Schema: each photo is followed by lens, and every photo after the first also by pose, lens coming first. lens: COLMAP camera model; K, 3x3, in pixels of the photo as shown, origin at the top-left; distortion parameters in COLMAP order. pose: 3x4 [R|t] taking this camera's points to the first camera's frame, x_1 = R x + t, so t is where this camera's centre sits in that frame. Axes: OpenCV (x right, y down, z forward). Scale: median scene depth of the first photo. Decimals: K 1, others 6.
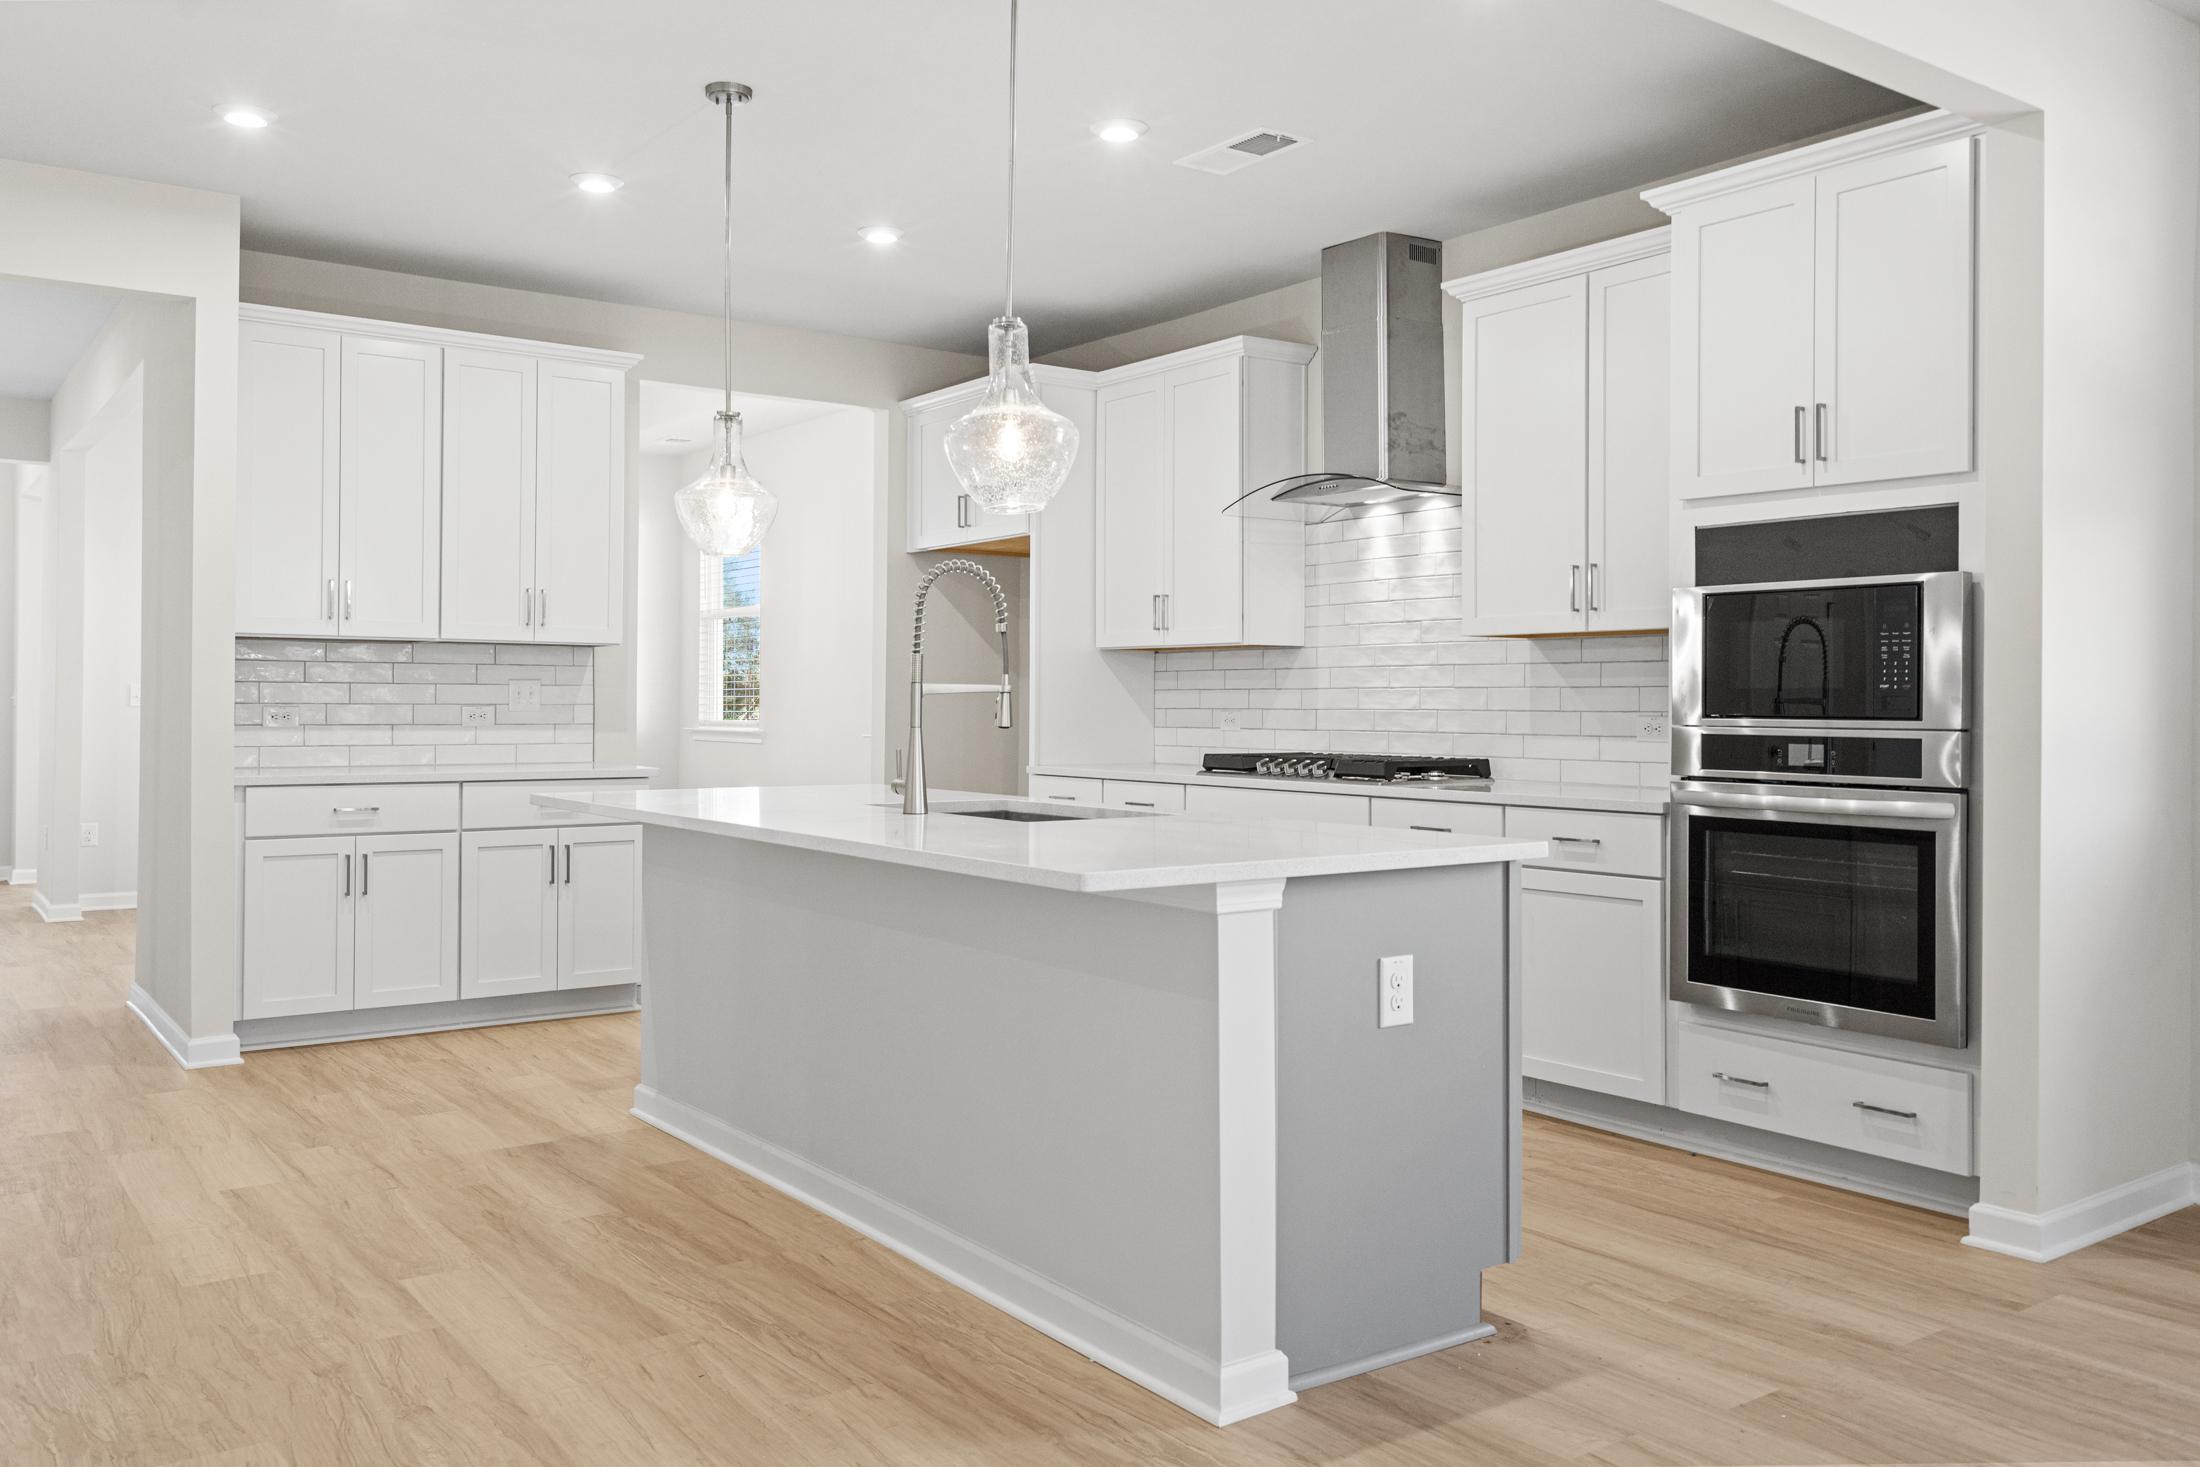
lens RADIAL K [[1765.7, 0, 1096.7], [0, 1765.7, 697.9], [0, 0, 1]] dist [-0.001715, -0.004385]
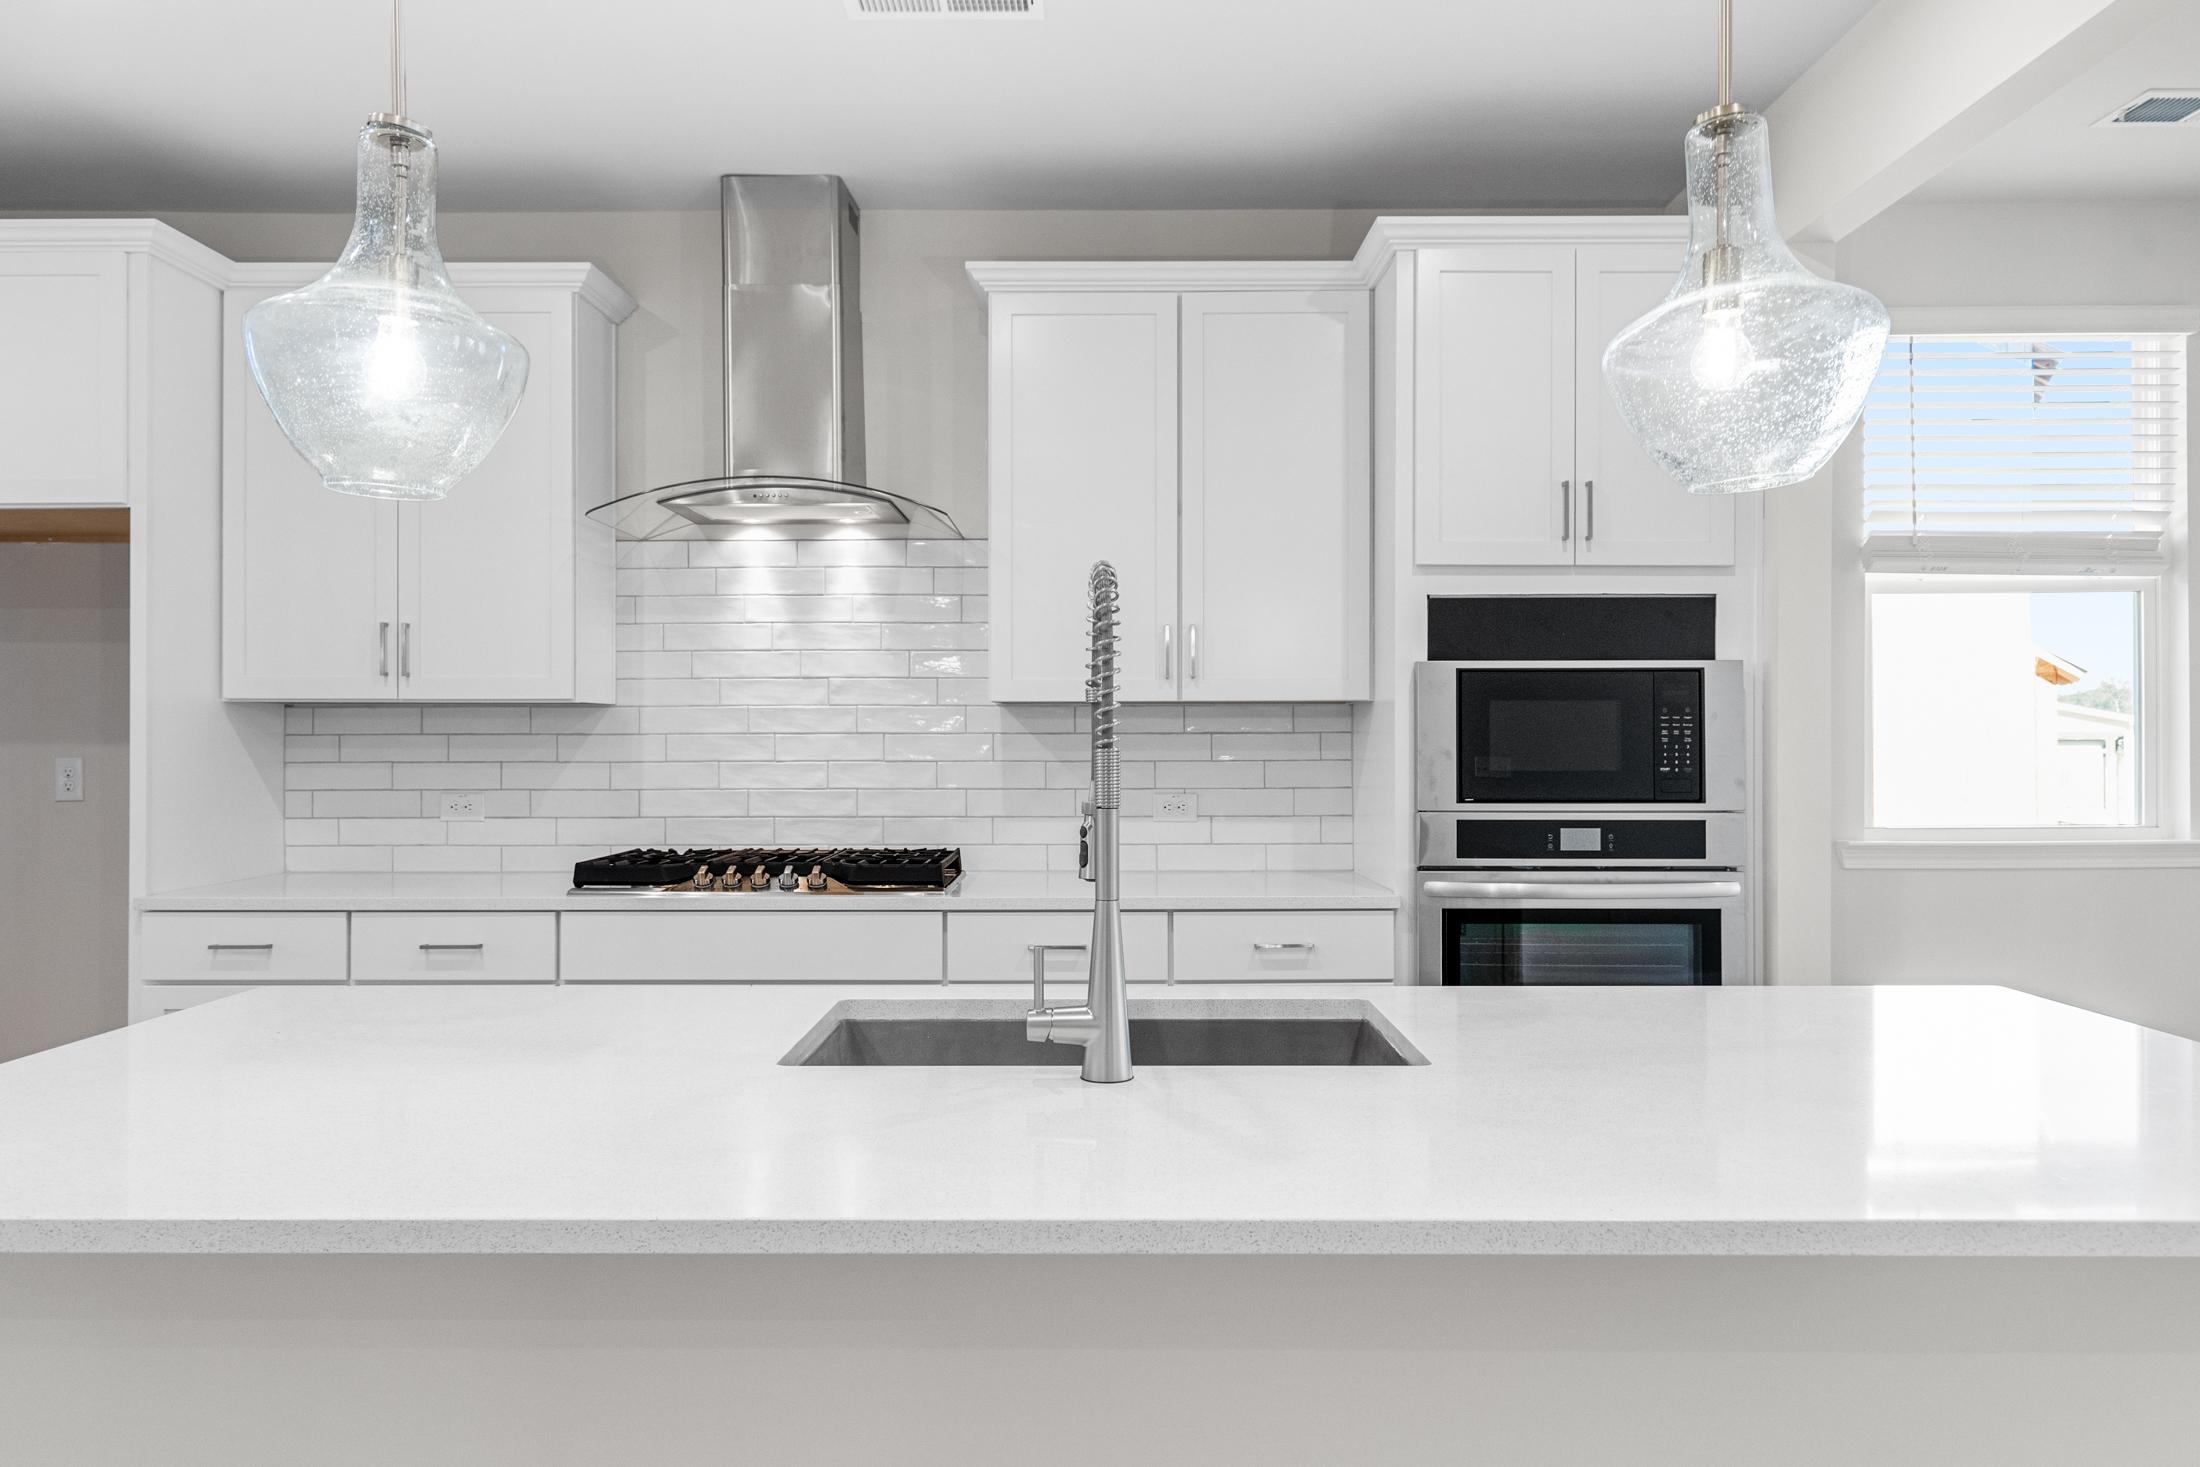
lens RADIAL K [[1487.9, 0, 1106.5], [0, 1487.9, 726.1], [0, 0, 1]] dist [0.008225, 0.001009]
pose [[0.585511, 0.003085, 0.810659, -0.297716], [0.001232, 0.999988, -0.004696, -0.019043], [-0.810664, 0.003748, 0.585500, 0.519067]]
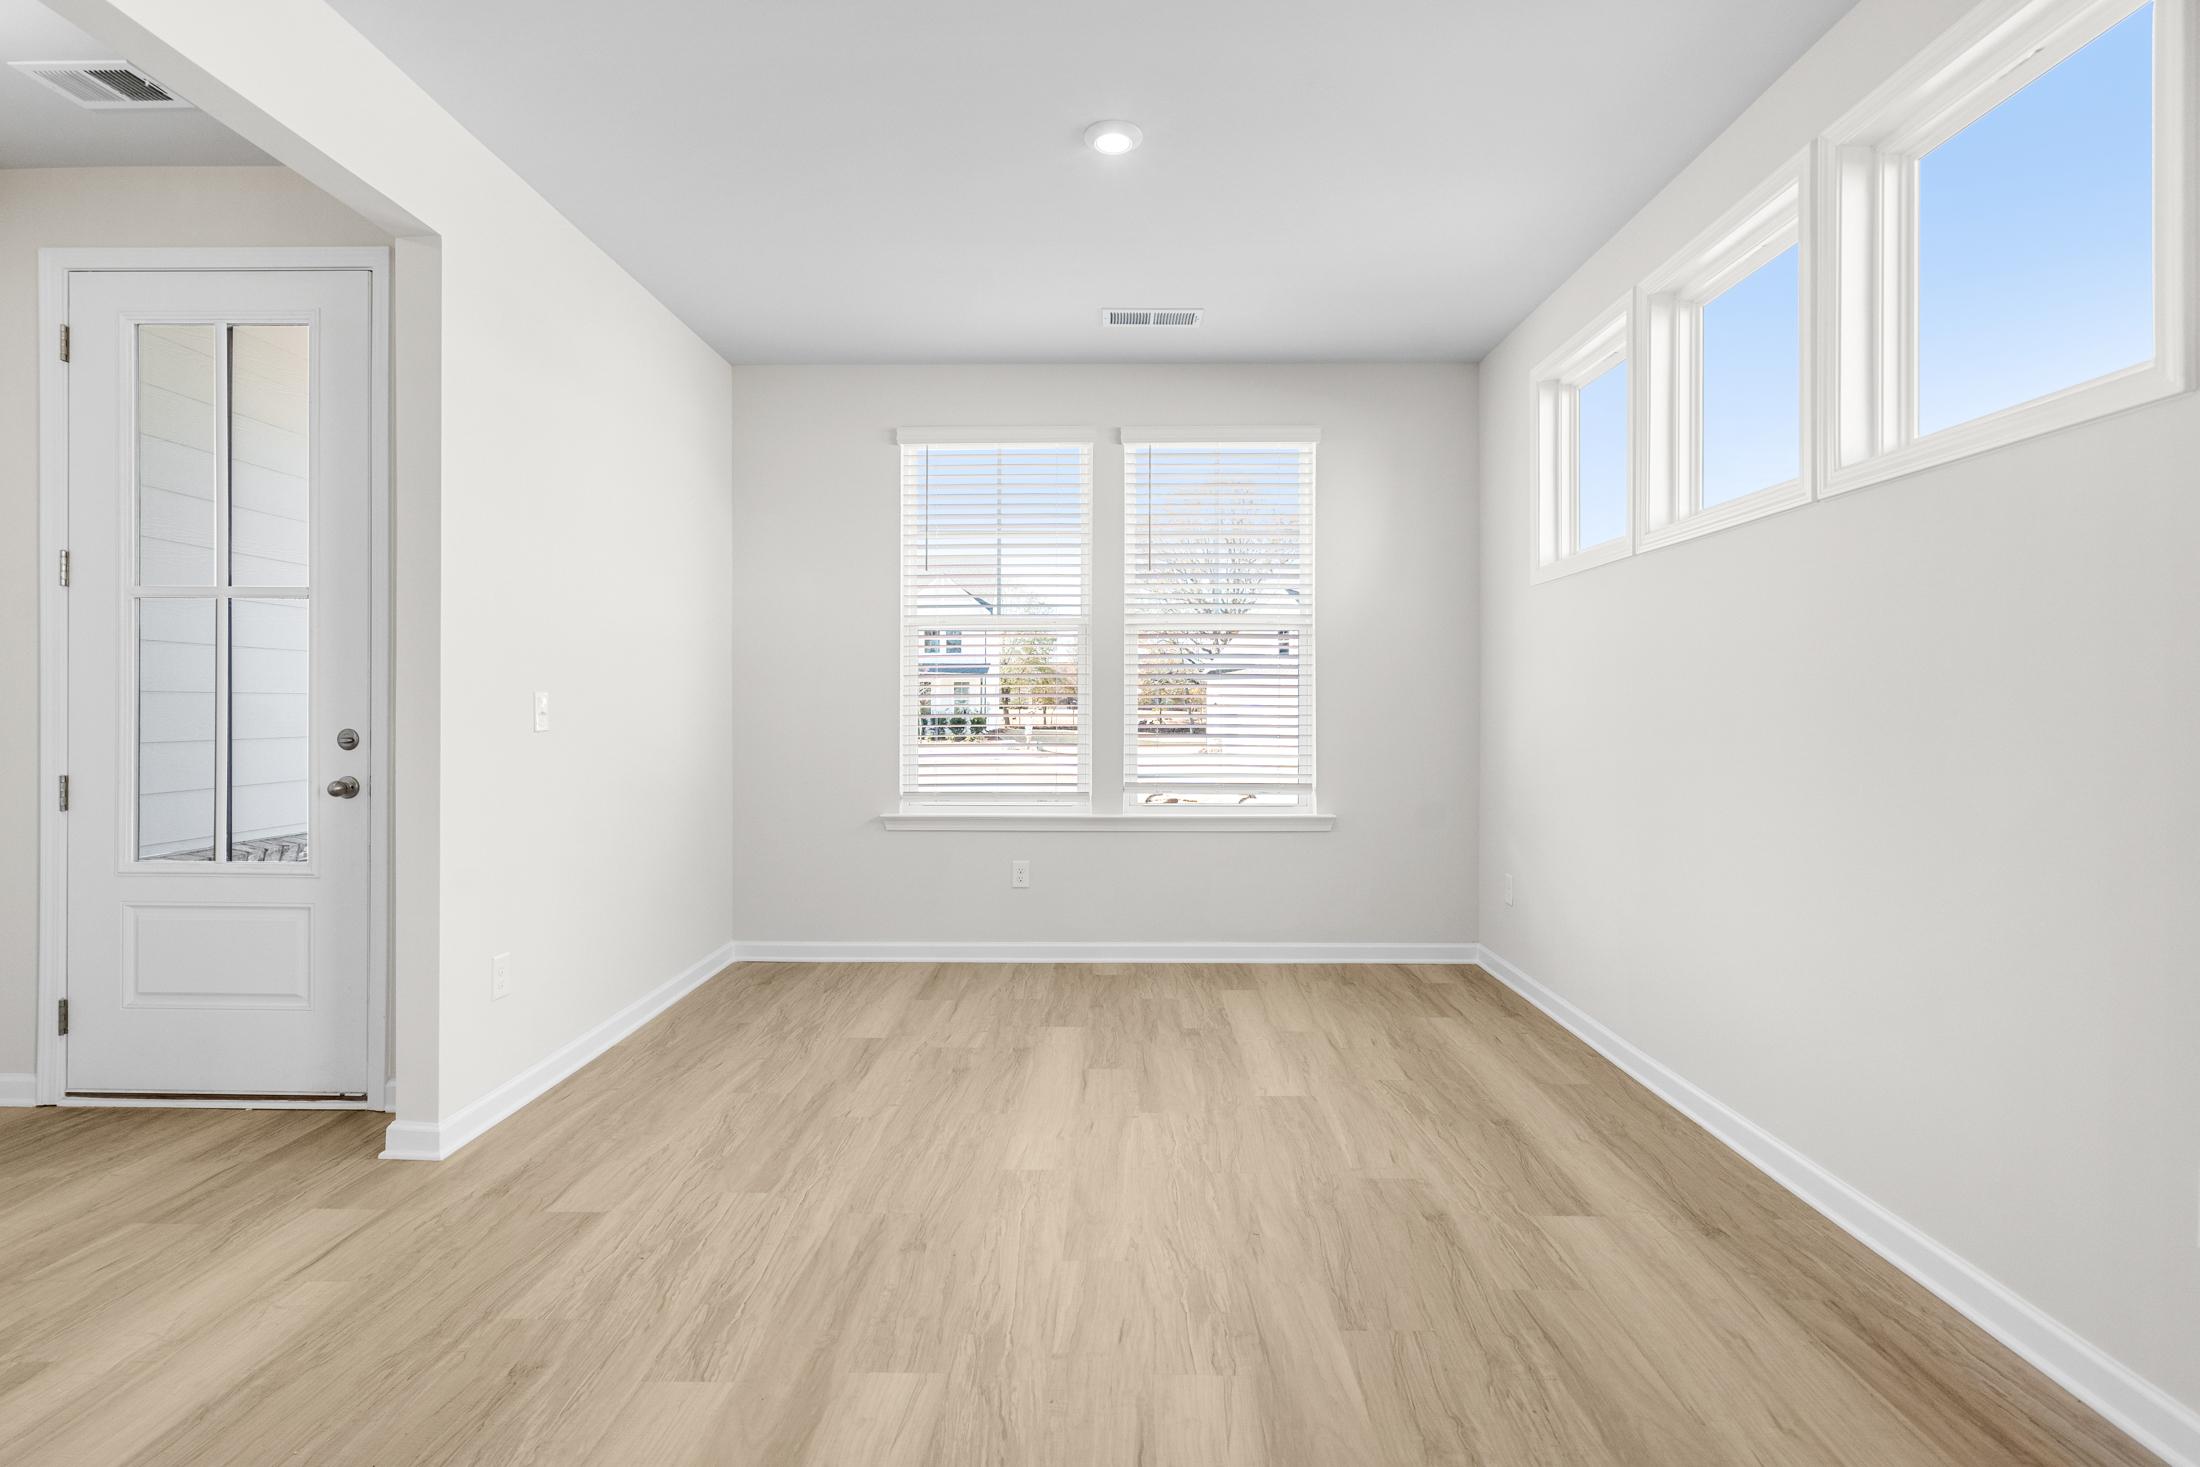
lens RADIAL K [[1043.6, 0, 1090.7], [0, 1043.6, 716.2], [0, 0, 1]] dist [0.002727, -0.000232]
pose [[0.789398, 0.001327, -0.613881, -0.588993], [0.003434, 0.999972, 0.006578, 0.000440], [0.613873, -0.007300, 0.789371, 1.642709]]
